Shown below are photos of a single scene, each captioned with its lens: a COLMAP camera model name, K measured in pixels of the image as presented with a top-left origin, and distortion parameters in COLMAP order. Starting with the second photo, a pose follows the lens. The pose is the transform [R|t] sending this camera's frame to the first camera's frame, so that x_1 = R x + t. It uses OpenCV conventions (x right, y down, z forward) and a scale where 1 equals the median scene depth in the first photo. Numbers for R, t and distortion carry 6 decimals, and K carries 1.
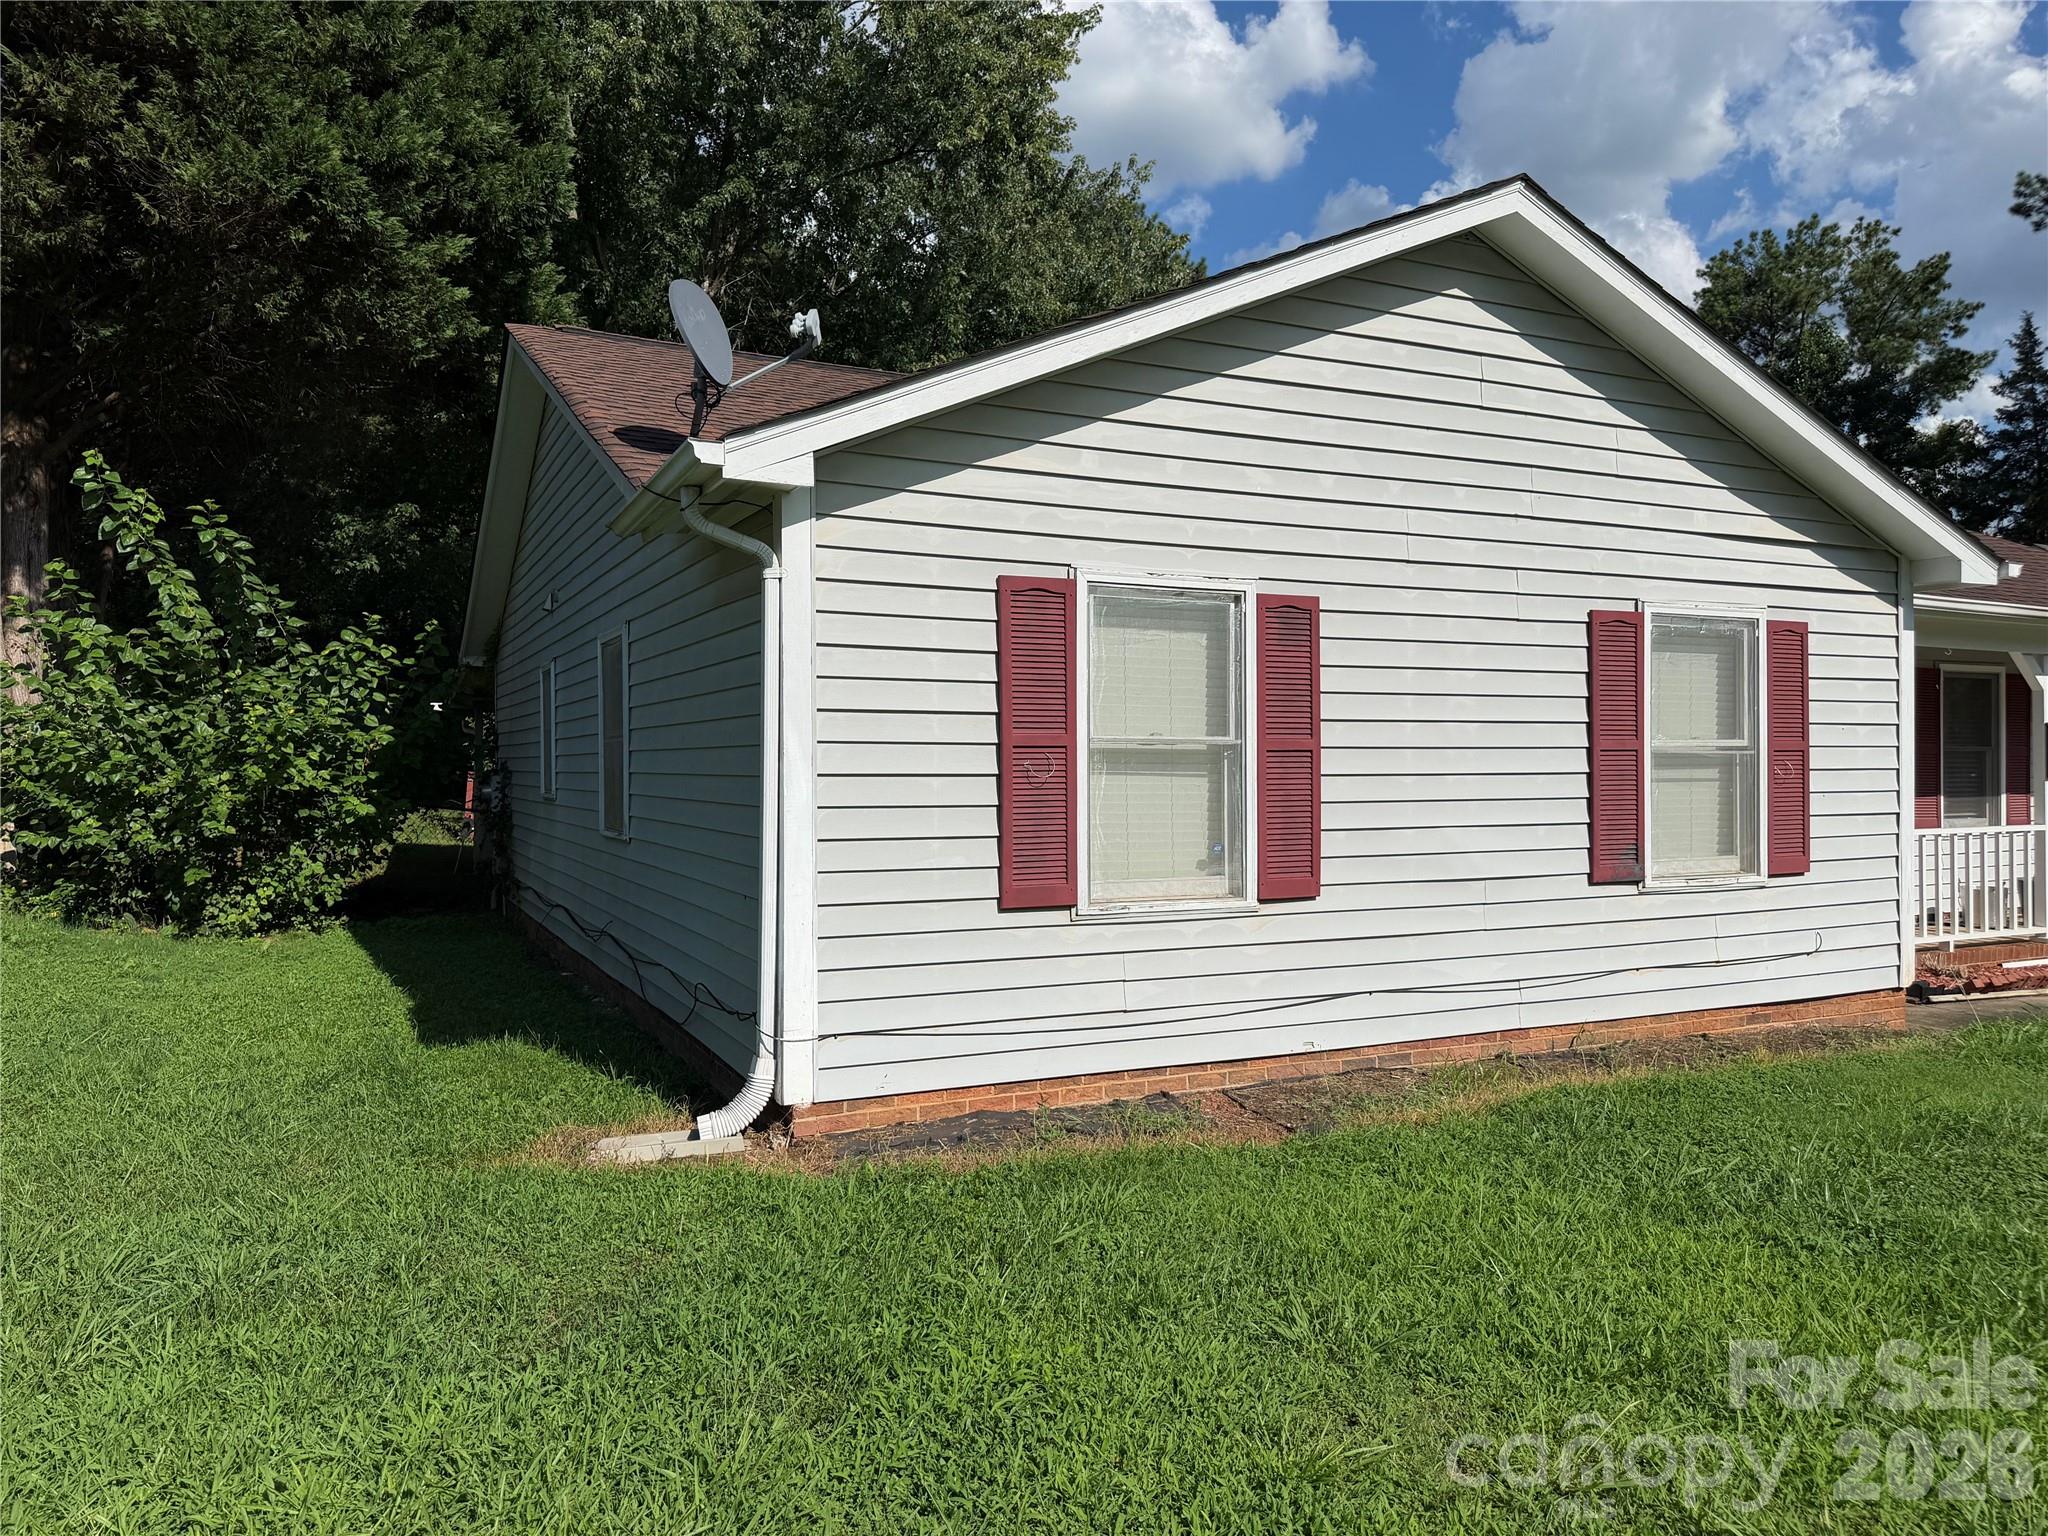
lens RADIAL K [[1432.2, 0, 1011.2], [0, 1432.2, 782.4], [0, 0, 1]] dist [0.035512, -0.048625]
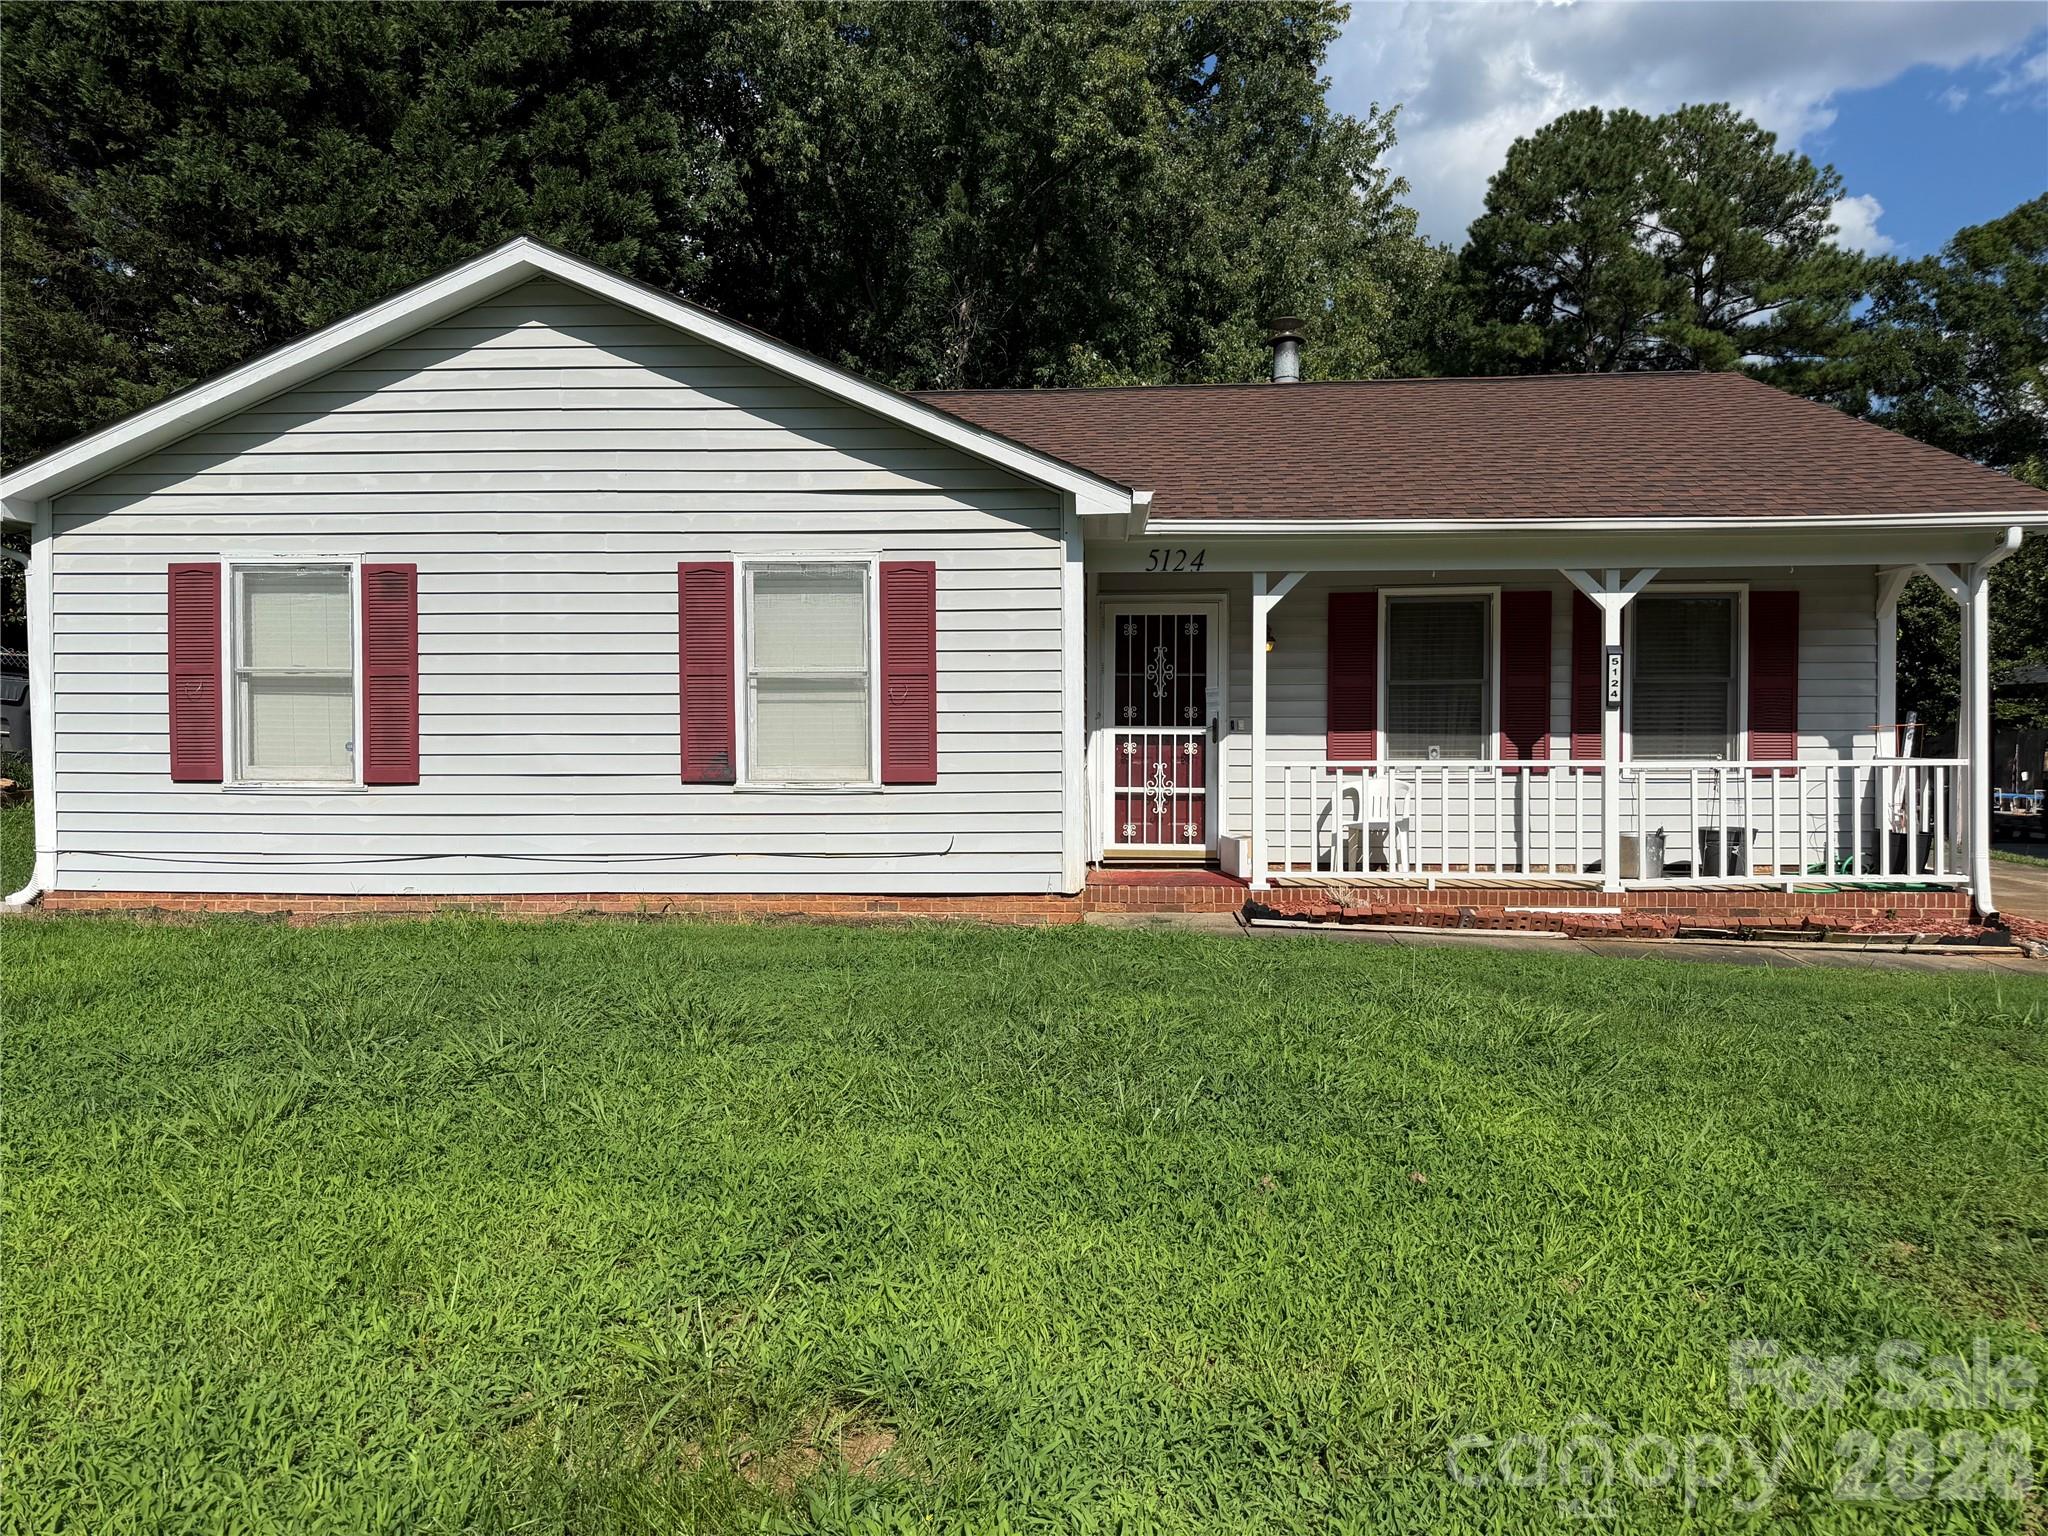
lens RADIAL K [[1432.2, 0, 1055.8], [0, 1432.2, 823.2], [0, 0, 1]] dist [0.035512, -0.048625]
pose [[0.889851, 0.021340, -0.455753, 1.346292], [-0.007553, 0.999458, 0.032052, 0.067359], [0.456189, -0.025079, 0.889529, 0.042841]]
